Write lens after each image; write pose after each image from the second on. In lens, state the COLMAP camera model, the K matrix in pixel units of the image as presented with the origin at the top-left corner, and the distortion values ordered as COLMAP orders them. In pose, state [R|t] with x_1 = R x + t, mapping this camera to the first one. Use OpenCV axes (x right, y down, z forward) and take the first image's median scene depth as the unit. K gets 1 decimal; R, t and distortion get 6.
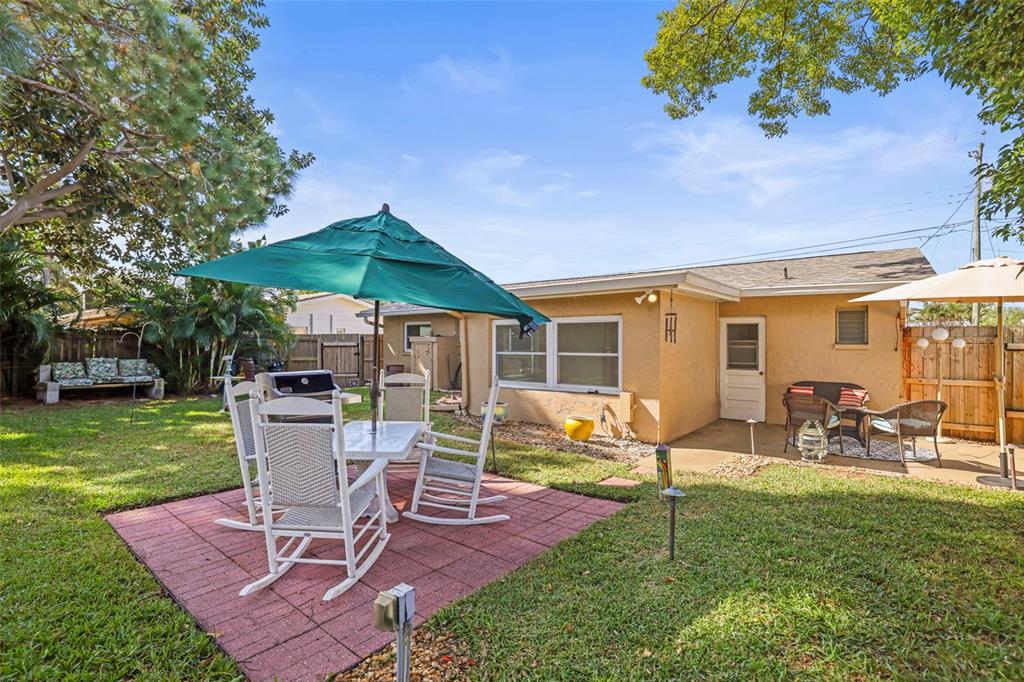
lens RADIAL K [[485.3, 0, 512.0], [0, 485.3, 341.0], [0, 0, 1]] dist [-0.000437, 0.000195]
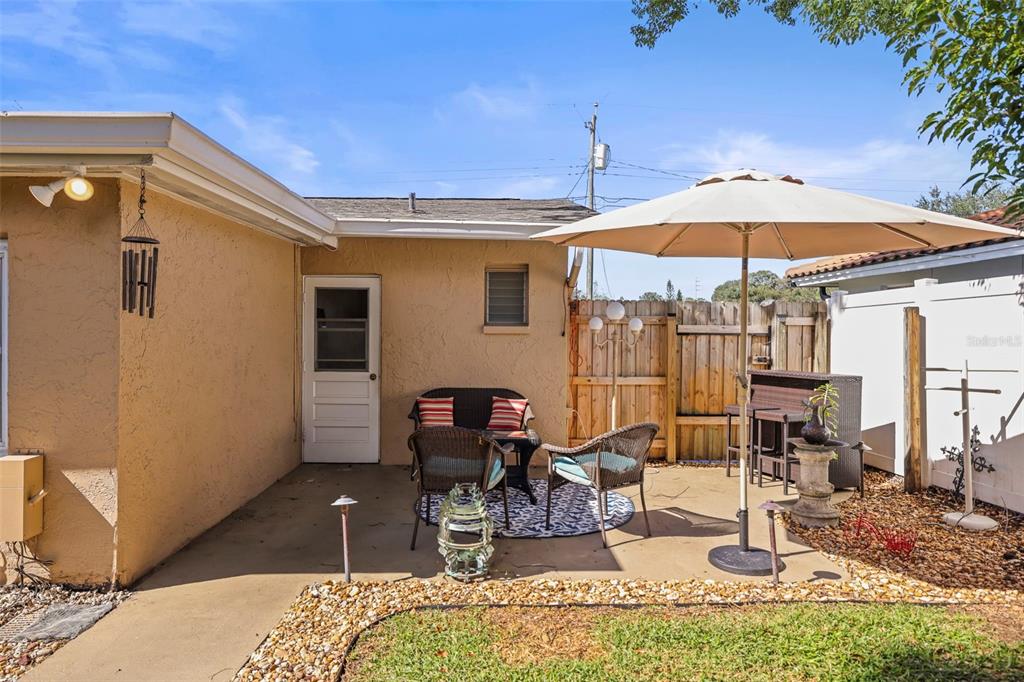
lens RADIAL K [[578.7, 0, 528.5], [0, 578.7, 347.1], [0, 0, 1]] dist [-0.037019, 0.045122]
pose [[0.752105, -0.016681, 0.658832, 0.247955], [-0.008180, 0.999366, 0.034641, 0.008860], [-0.658993, -0.031443, 0.751492, 0.450424]]
